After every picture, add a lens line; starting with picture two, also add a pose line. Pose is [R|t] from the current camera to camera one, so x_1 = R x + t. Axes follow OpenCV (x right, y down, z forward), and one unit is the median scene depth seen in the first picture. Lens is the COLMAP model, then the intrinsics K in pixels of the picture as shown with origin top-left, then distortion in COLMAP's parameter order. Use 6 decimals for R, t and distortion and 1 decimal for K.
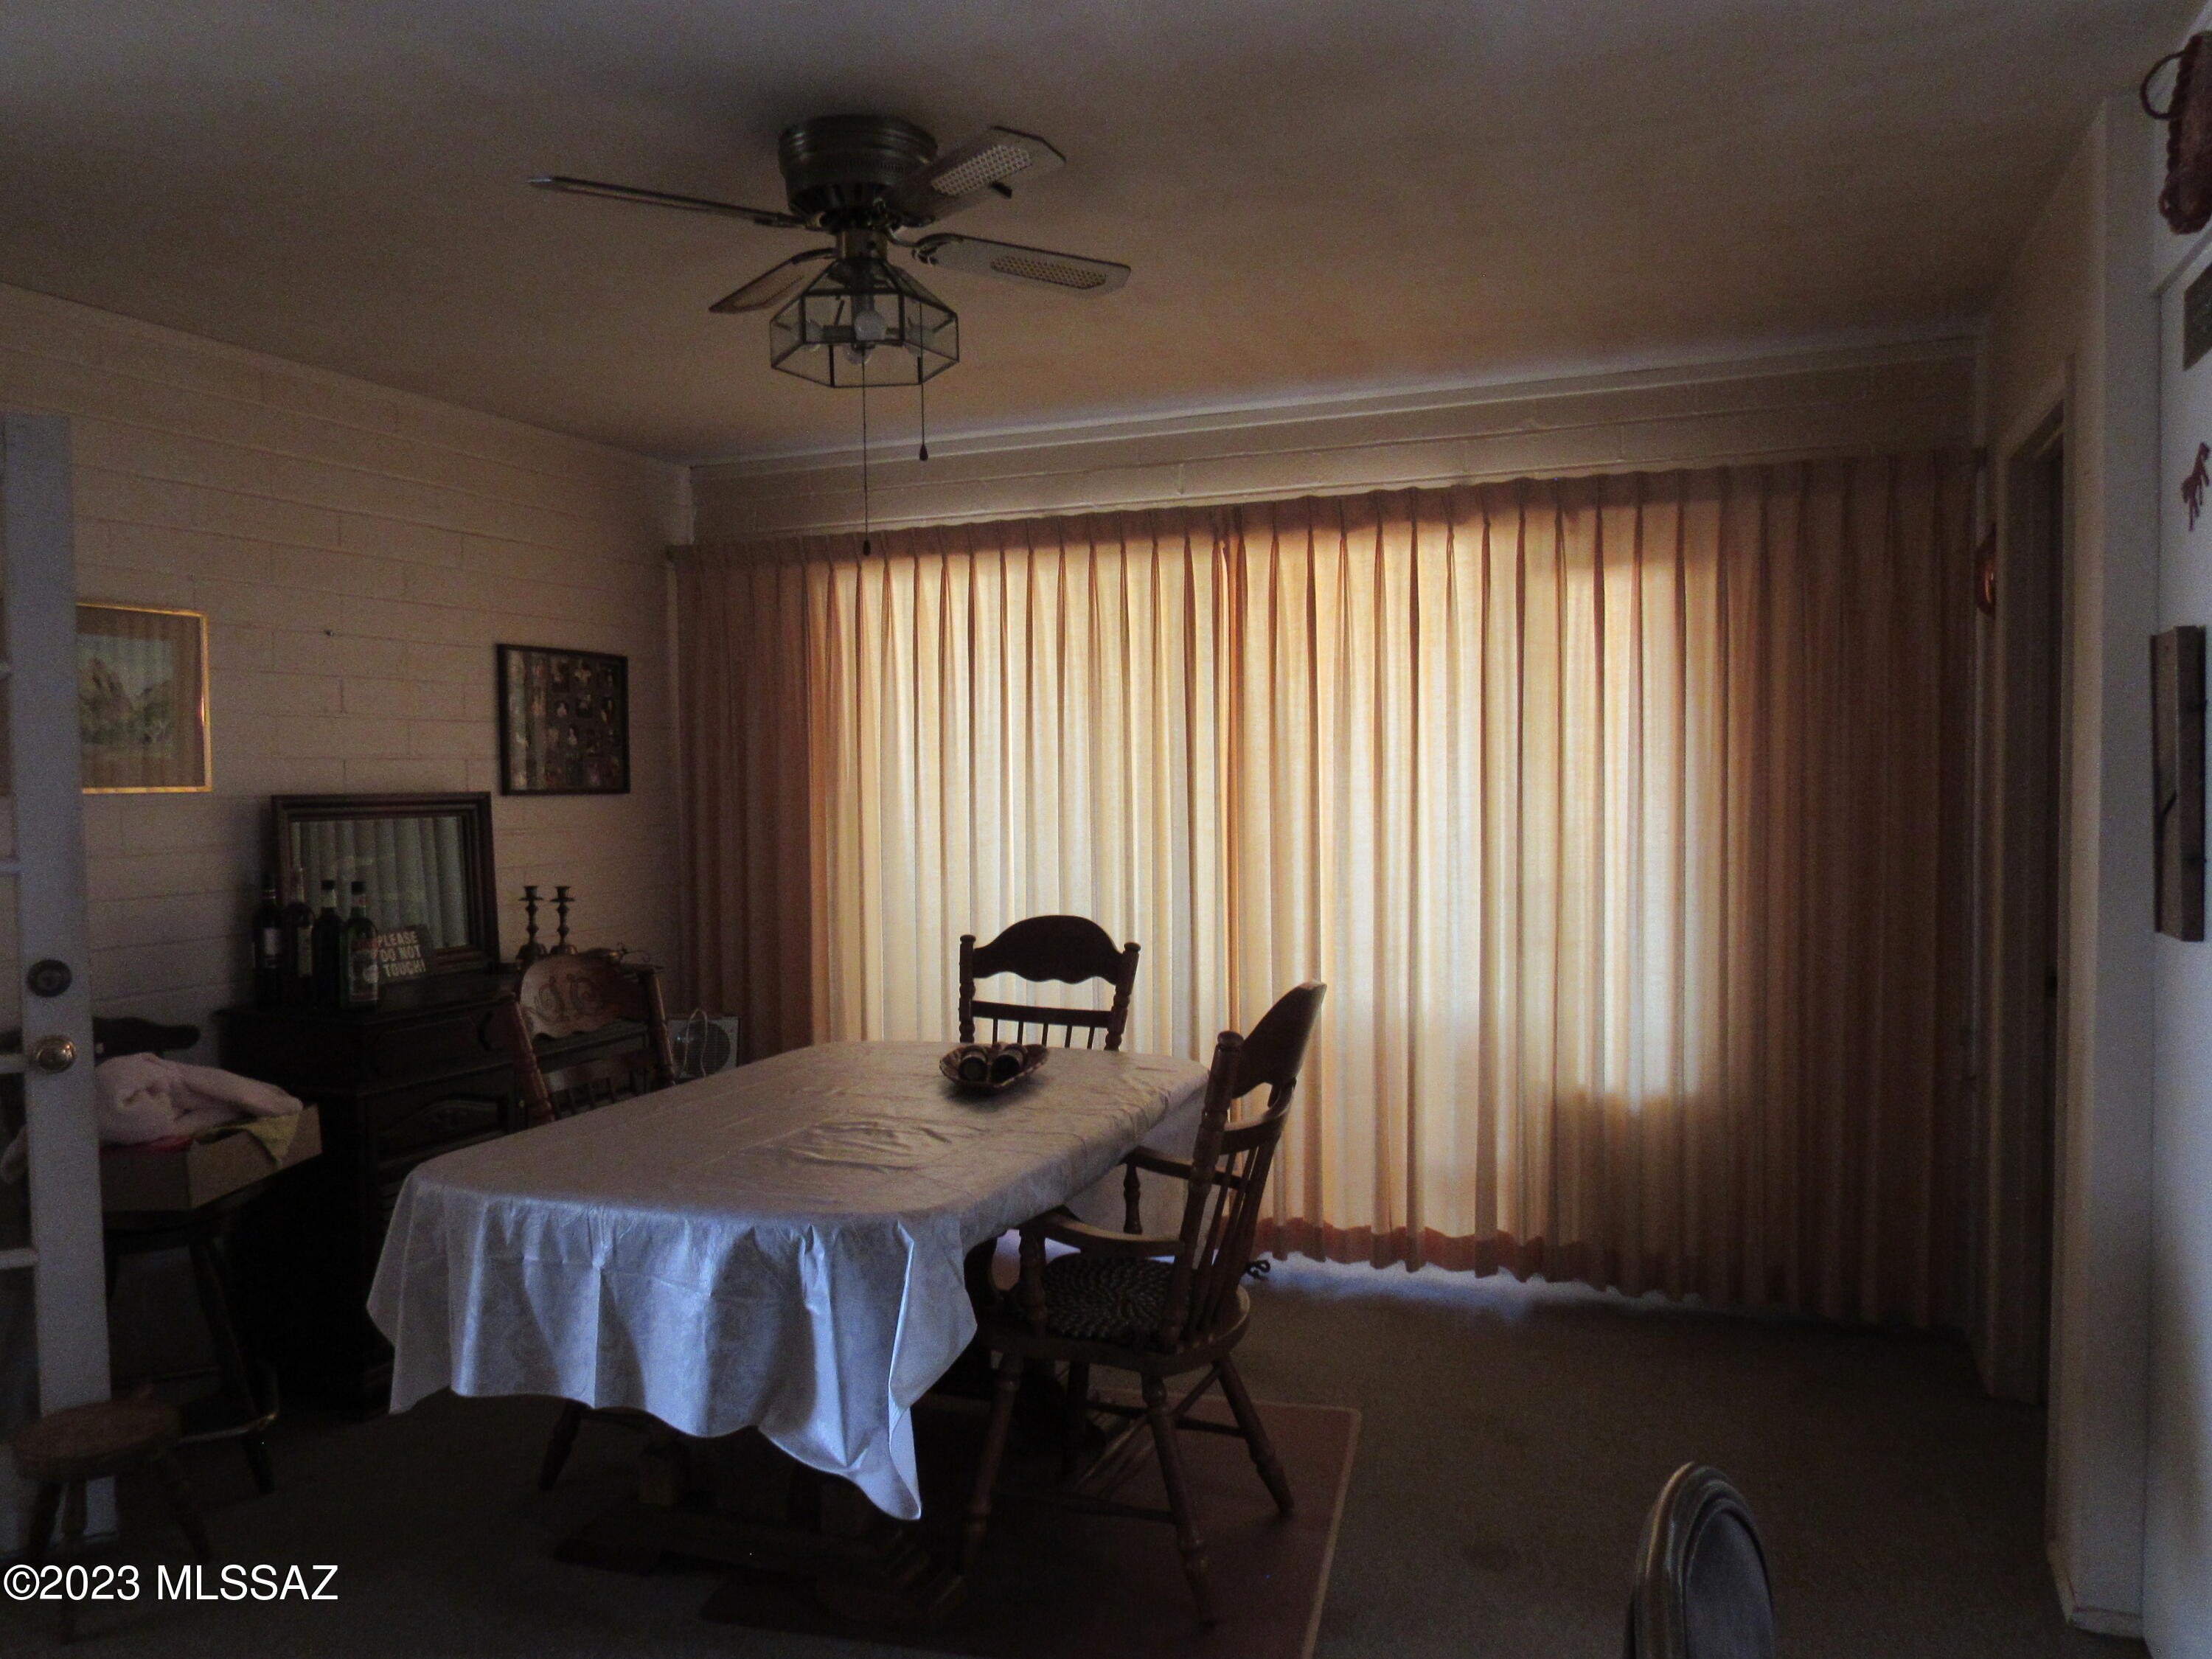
lens RADIAL K [[1594.0, 0, 1116.8], [0, 1594.0, 829.4], [0, 0, 1]] dist [-0.005980, -0.049630]
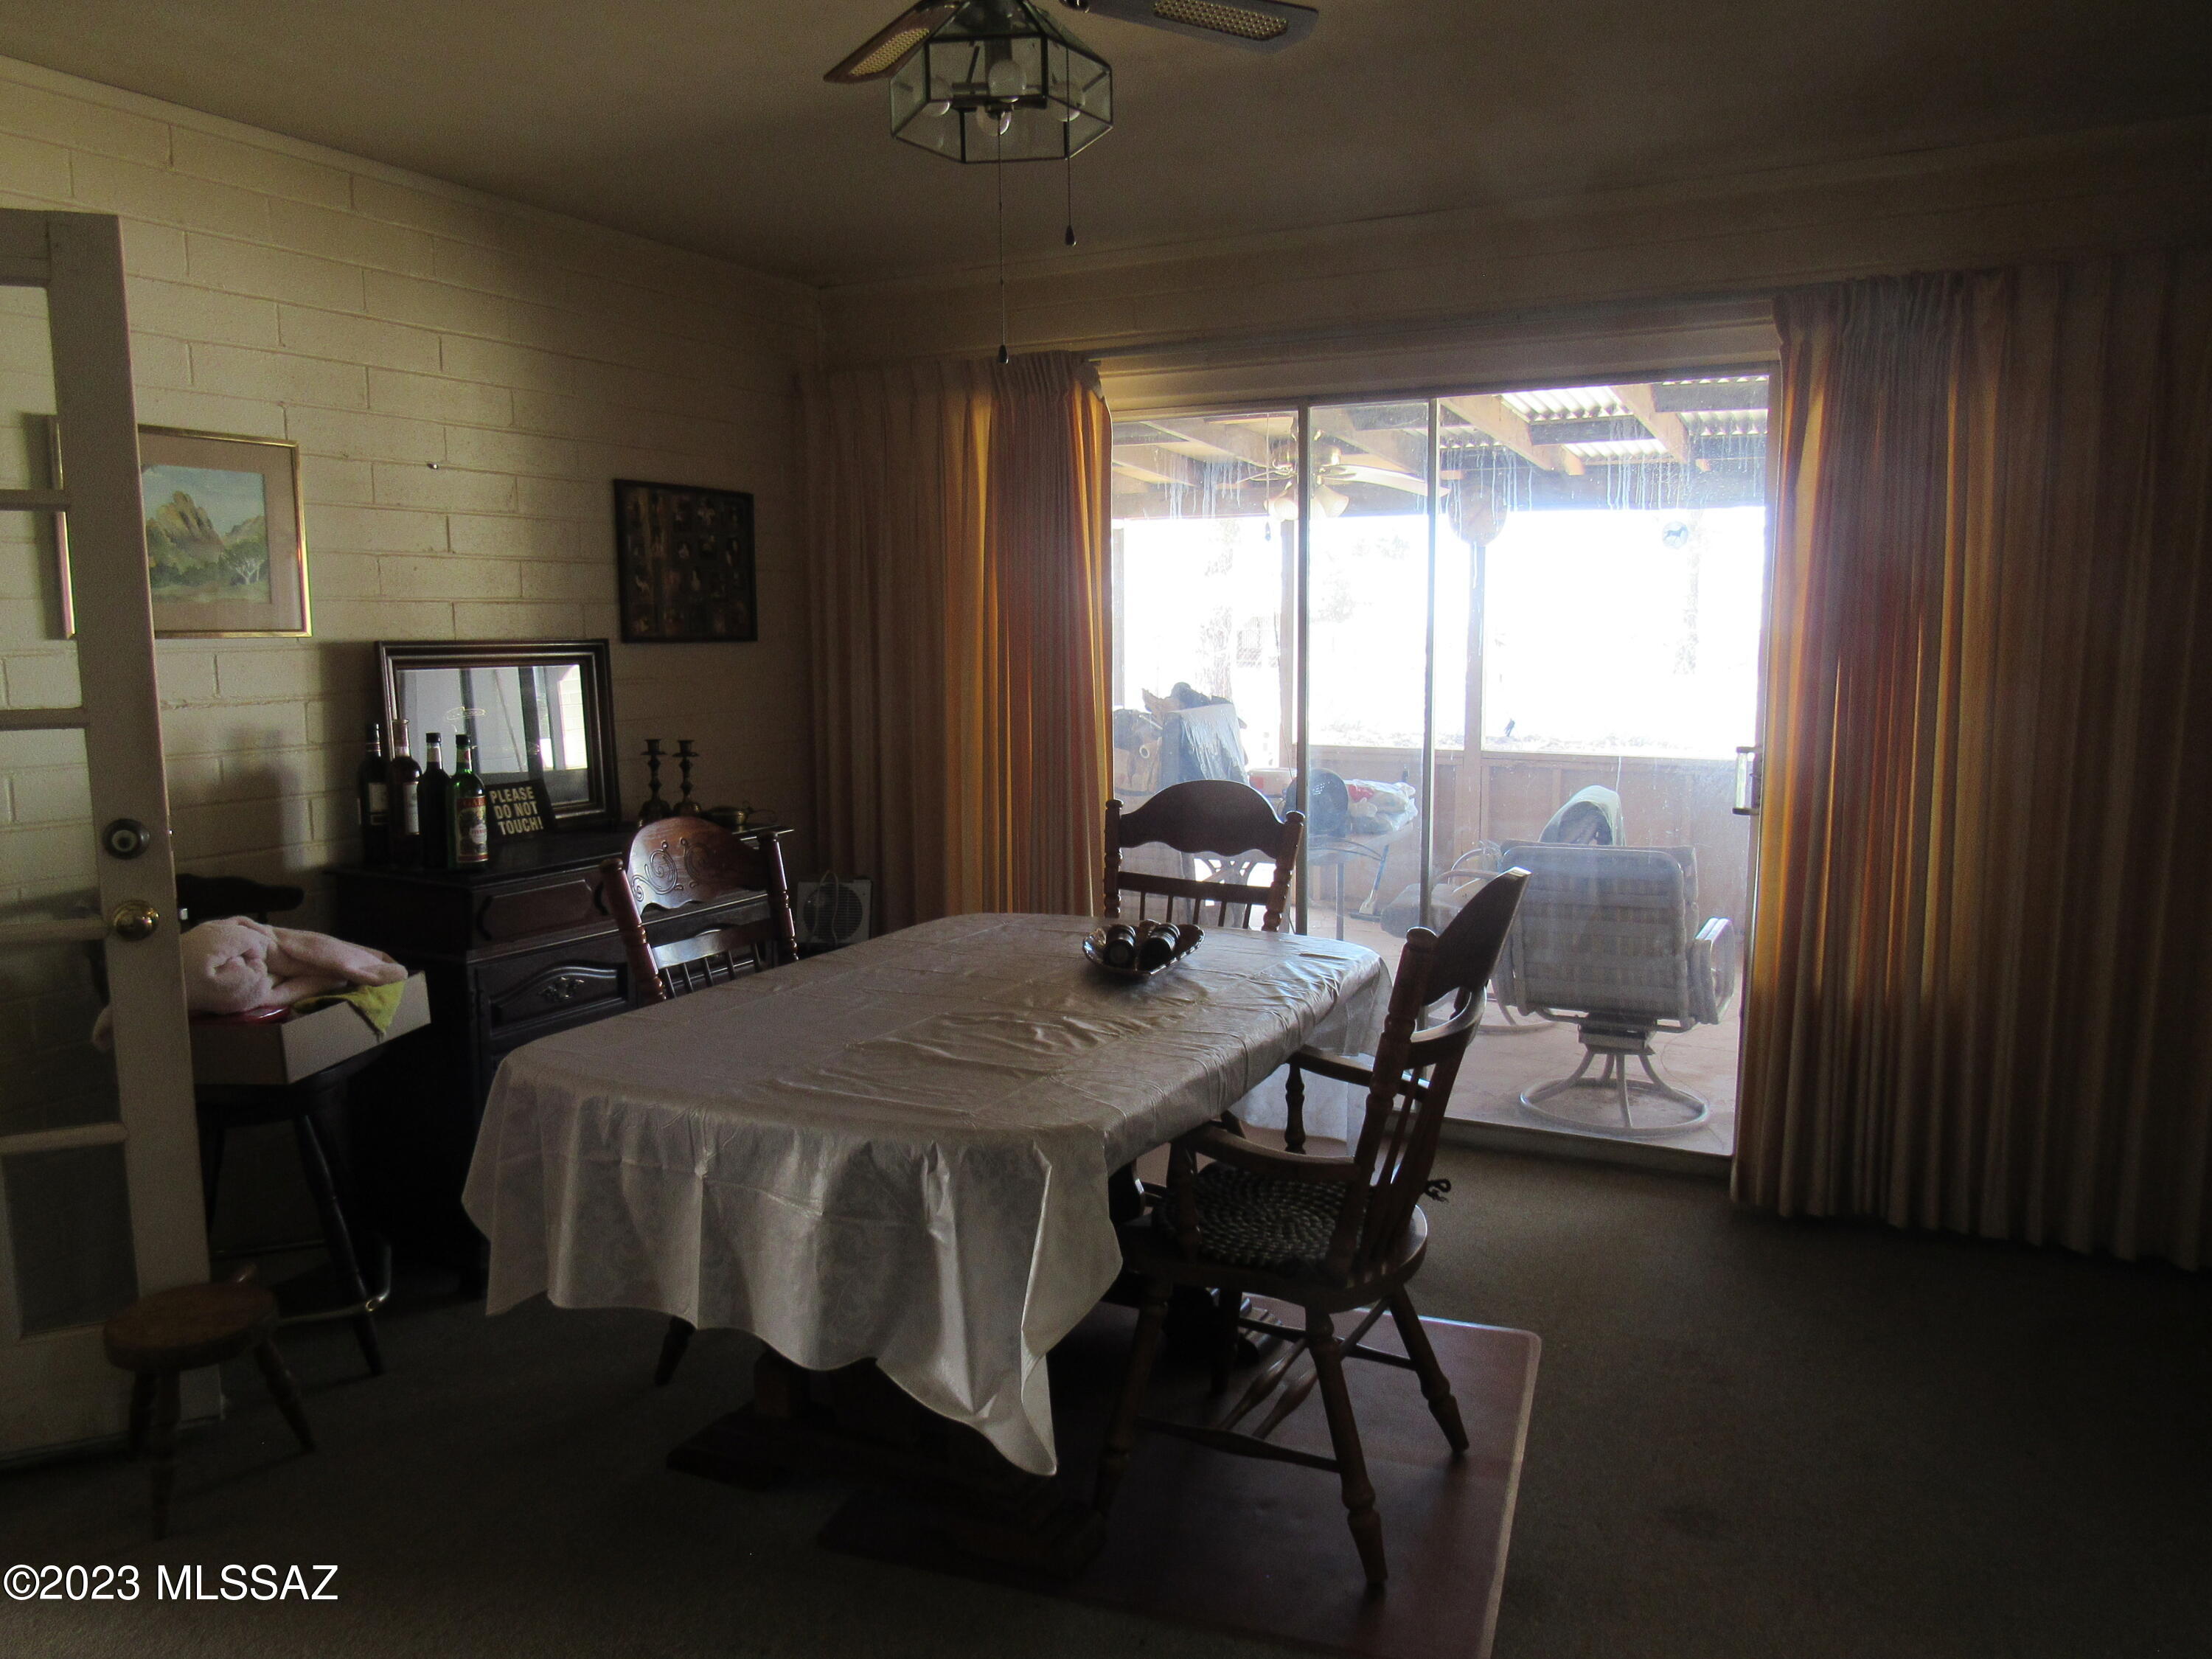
lens RADIAL K [[1594.0, 0, 1116.8], [0, 1594.0, 829.4], [0, 0, 1]] dist [-0.005980, -0.049630]
pose [[0.995934, 0.018902, -0.088076, -0.015774], [-0.010617, 0.995554, 0.093594, -0.004233], [0.089454, -0.092279, 0.991707, 0.132784]]
